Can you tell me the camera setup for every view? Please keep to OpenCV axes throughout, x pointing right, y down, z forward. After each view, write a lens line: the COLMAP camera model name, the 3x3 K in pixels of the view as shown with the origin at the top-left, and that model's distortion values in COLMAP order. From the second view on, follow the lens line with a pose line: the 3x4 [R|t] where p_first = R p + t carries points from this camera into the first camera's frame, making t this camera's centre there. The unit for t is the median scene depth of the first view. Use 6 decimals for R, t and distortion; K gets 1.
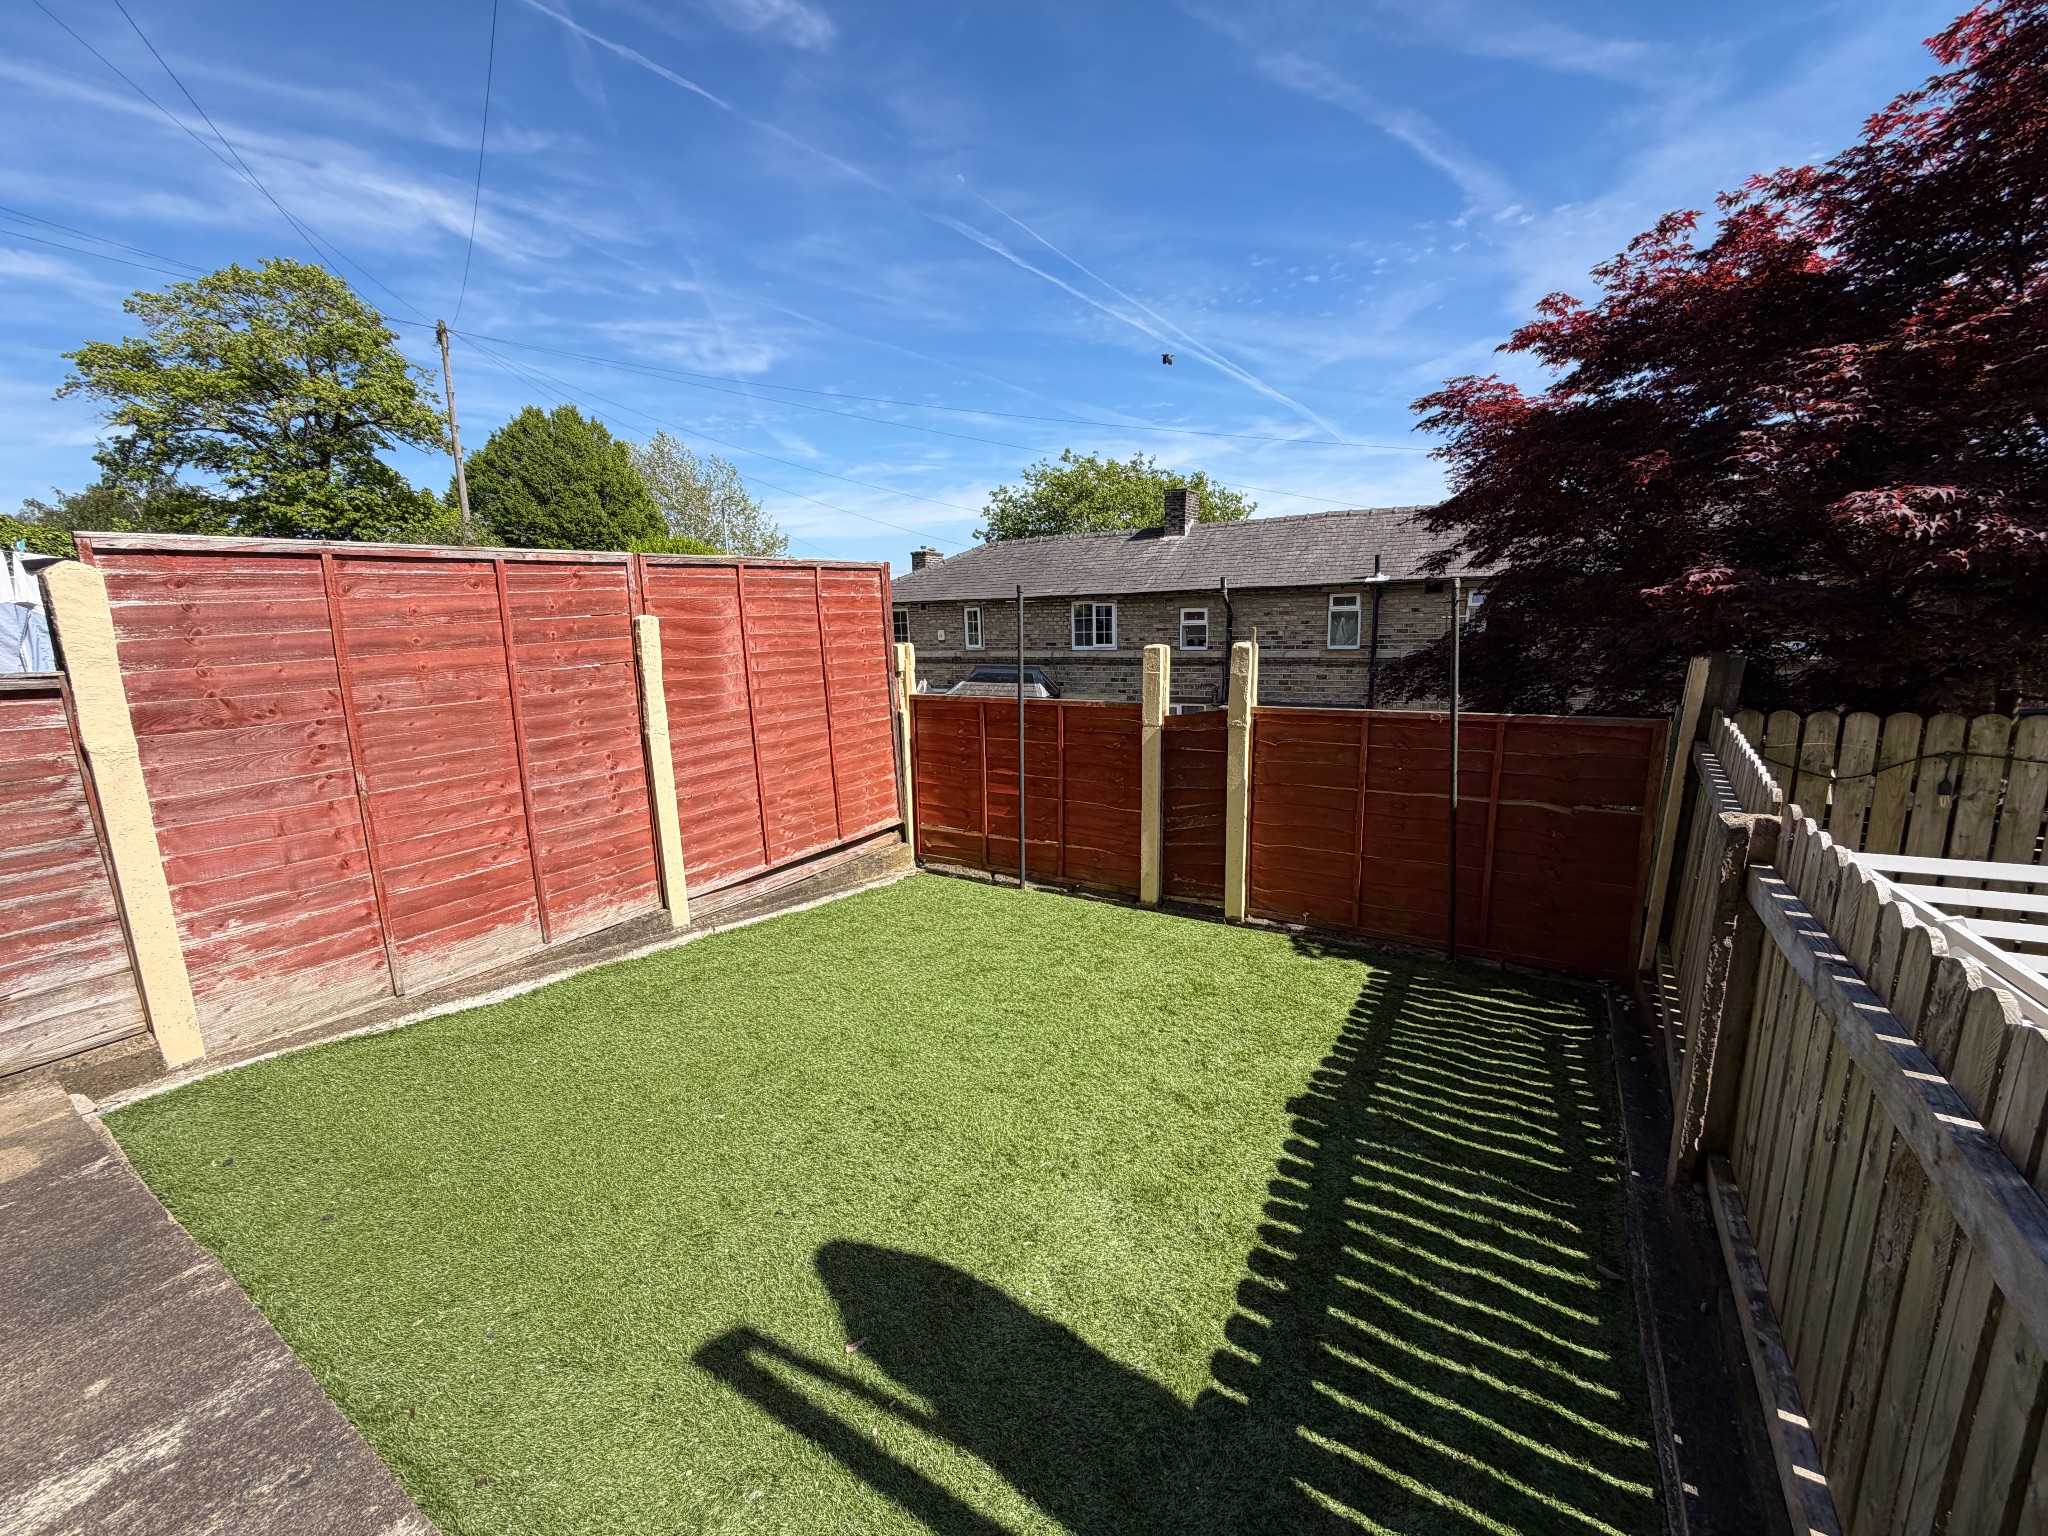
lens RADIAL K [[818.2, 0, 1026.8], [0, 818.2, 768.4], [0, 0, 1]] dist [-0.000139, -0.000084]
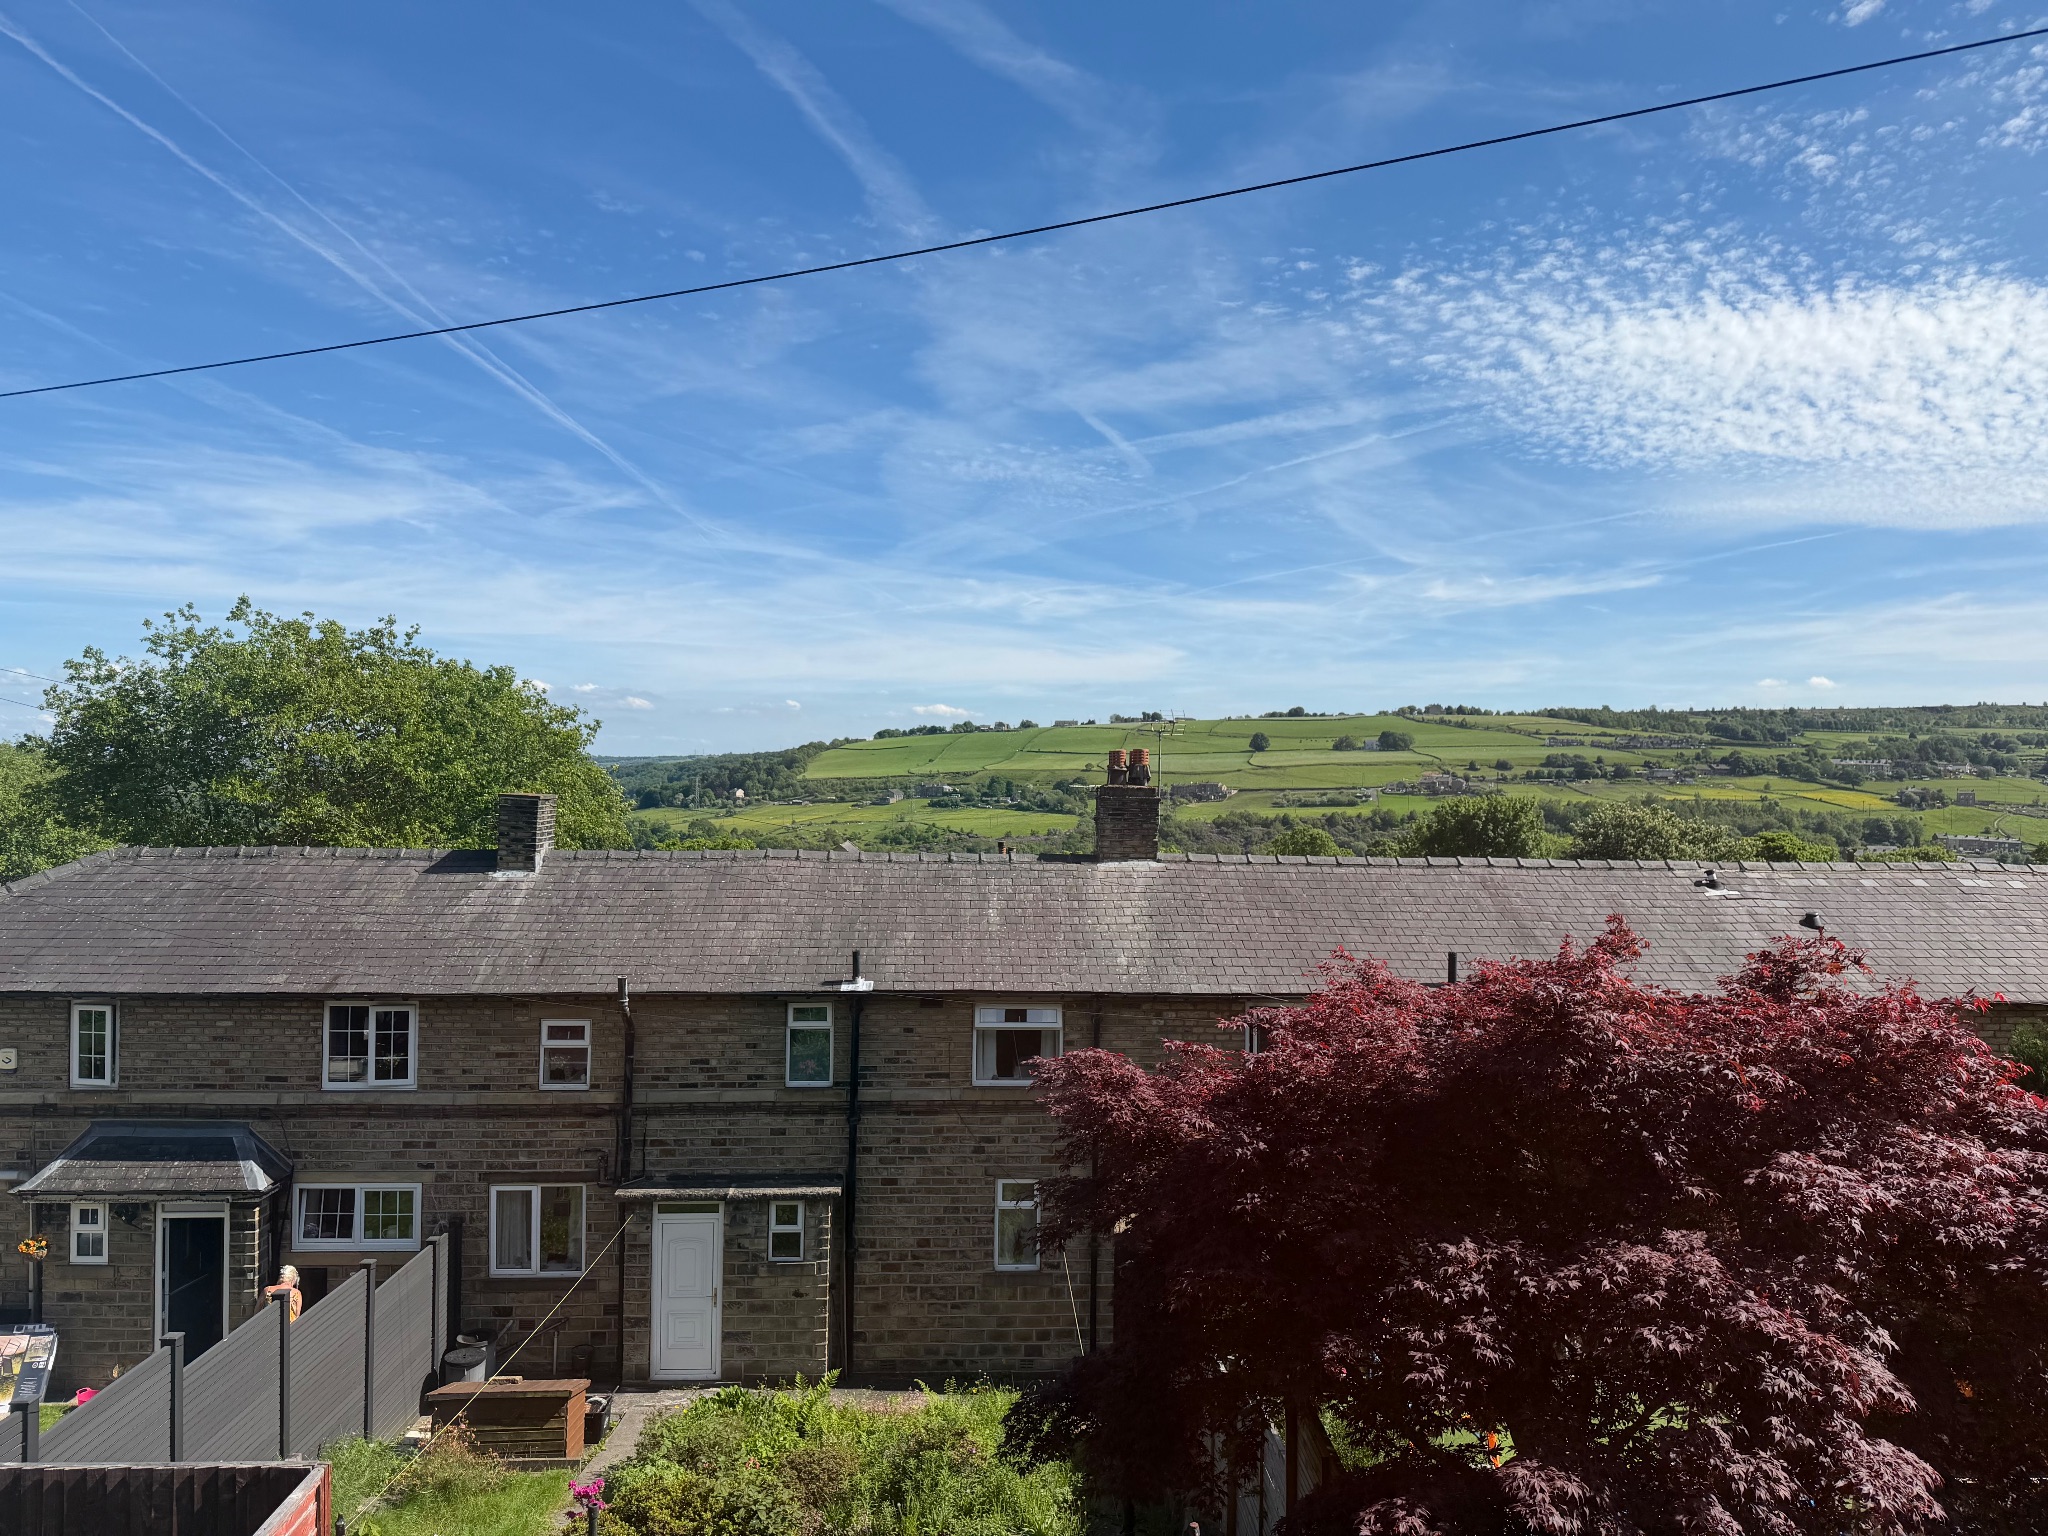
lens RADIAL K [[1436.4, 0, 1026.5], [0, 1436.4, 763.9], [0, 0, 1]] dist [0.056307, -0.065937]
pose [[0.829642, 0.047374, 0.556283, -0.109605], [0.069963, 0.979717, -0.187778, -0.156627], [-0.553895, 0.194708, 0.809499, -0.066321]]
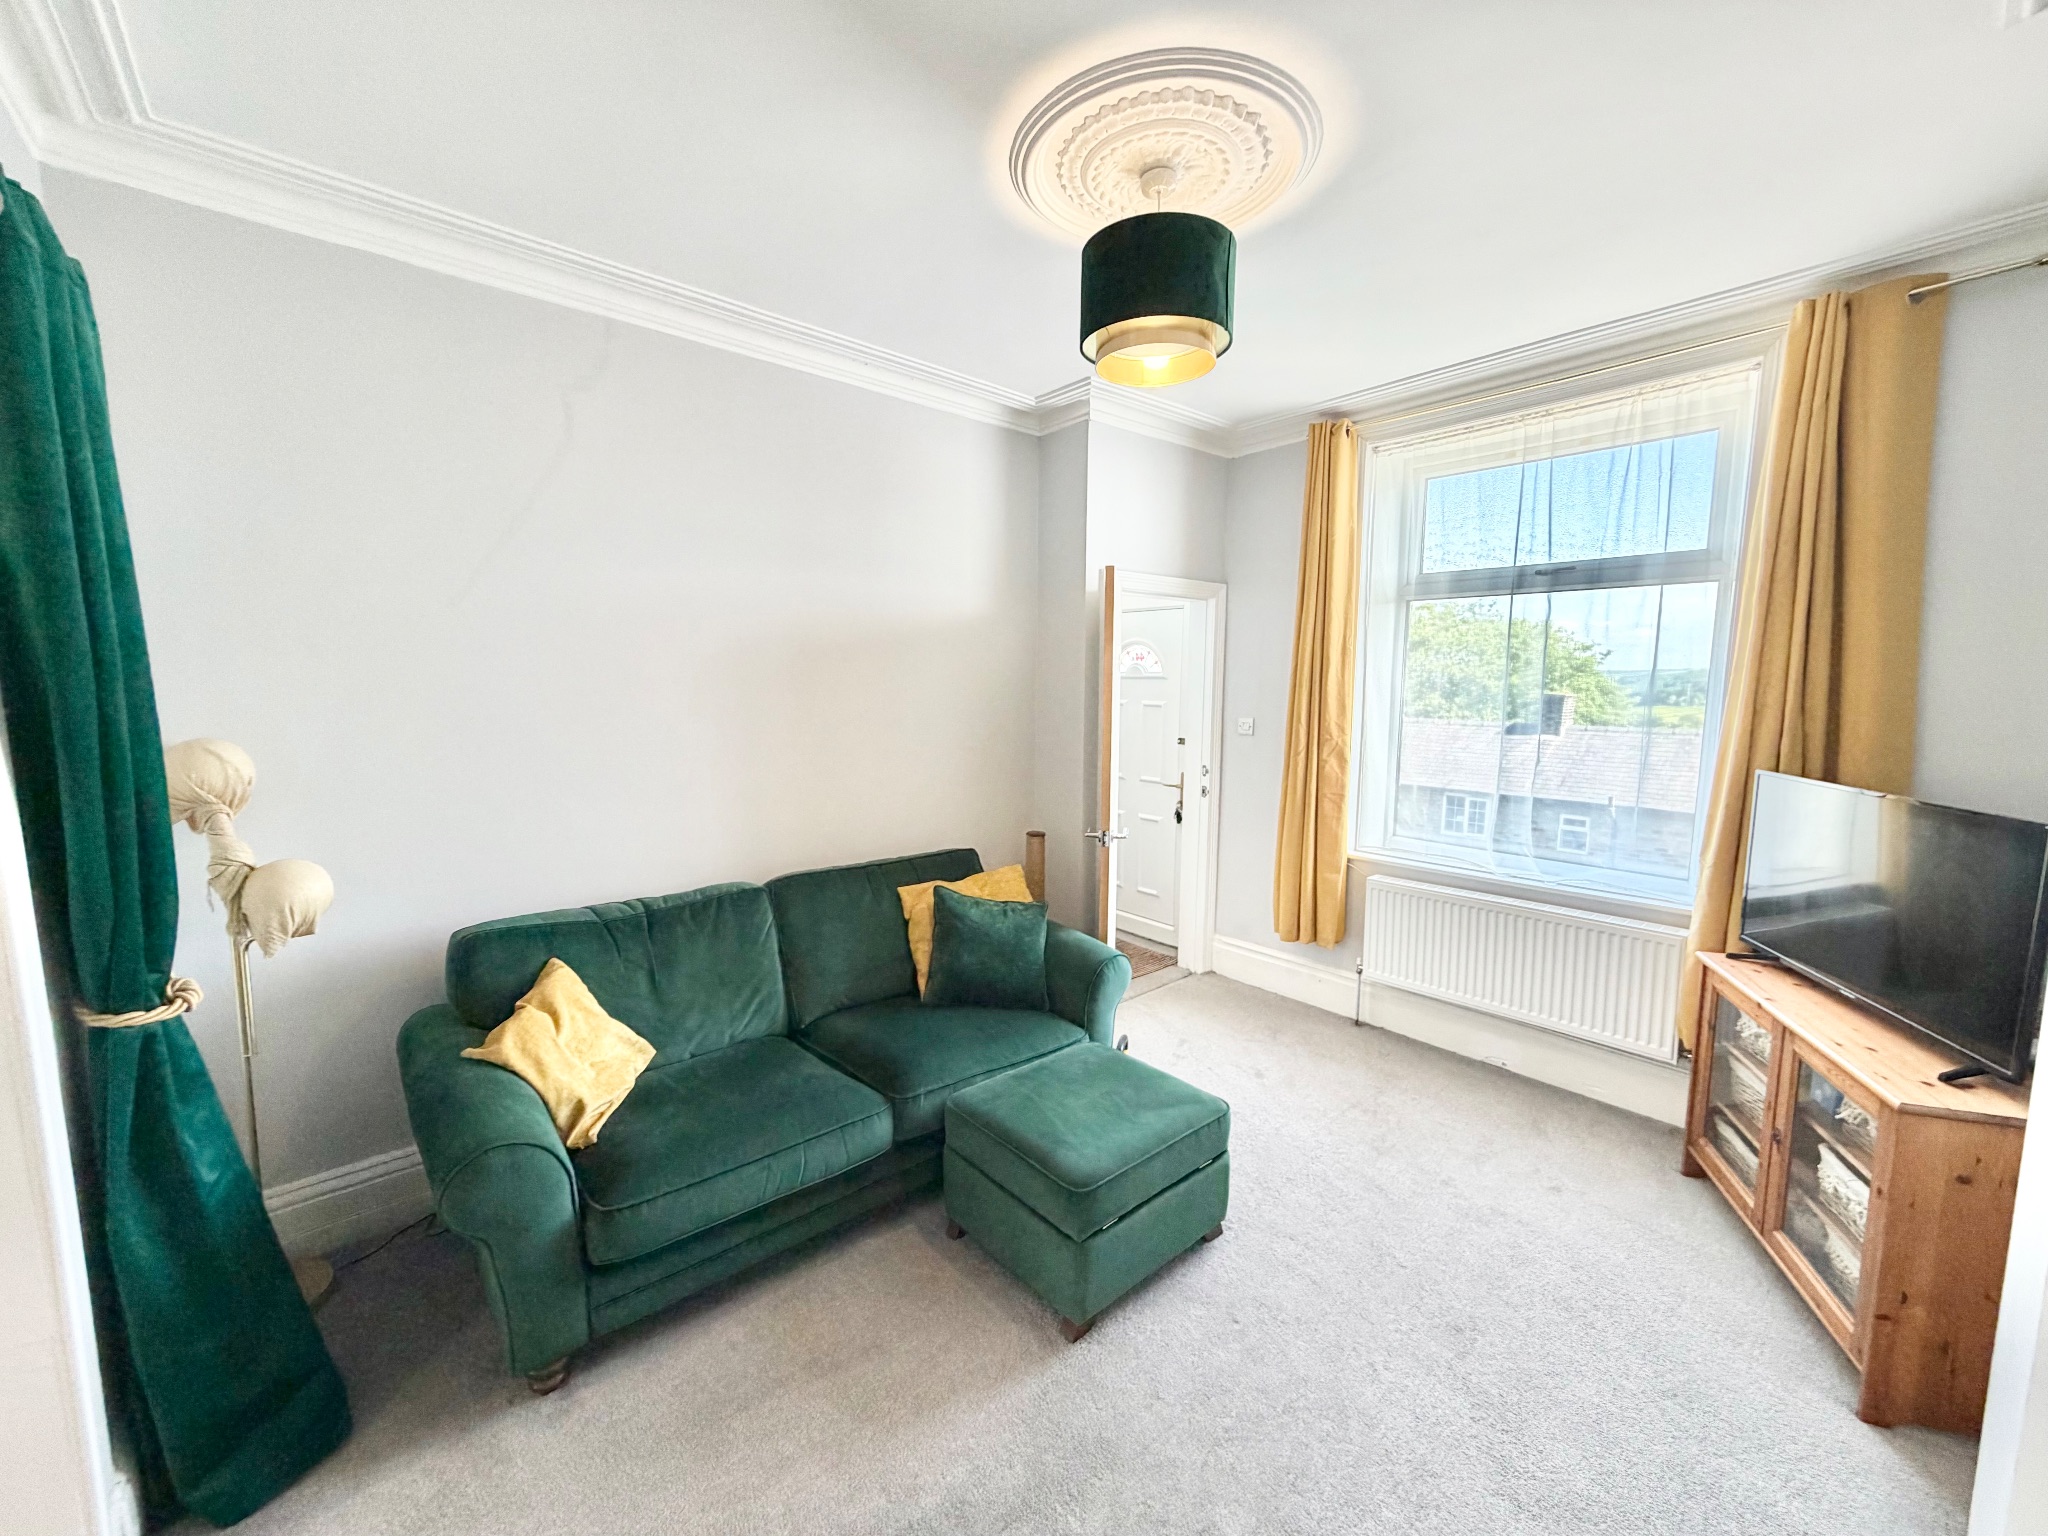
lens RADIAL K [[818.2, 0, 1024.3], [0, 818.2, 765.4], [0, 0, 1]] dist [-0.000139, -0.000084]
pose [[0.949859, 0.072800, -0.304087, -0.168456], [-0.097721, 0.992920, -0.067537, -0.116265], [0.297017, 0.093866, 0.950247, -0.268682]]
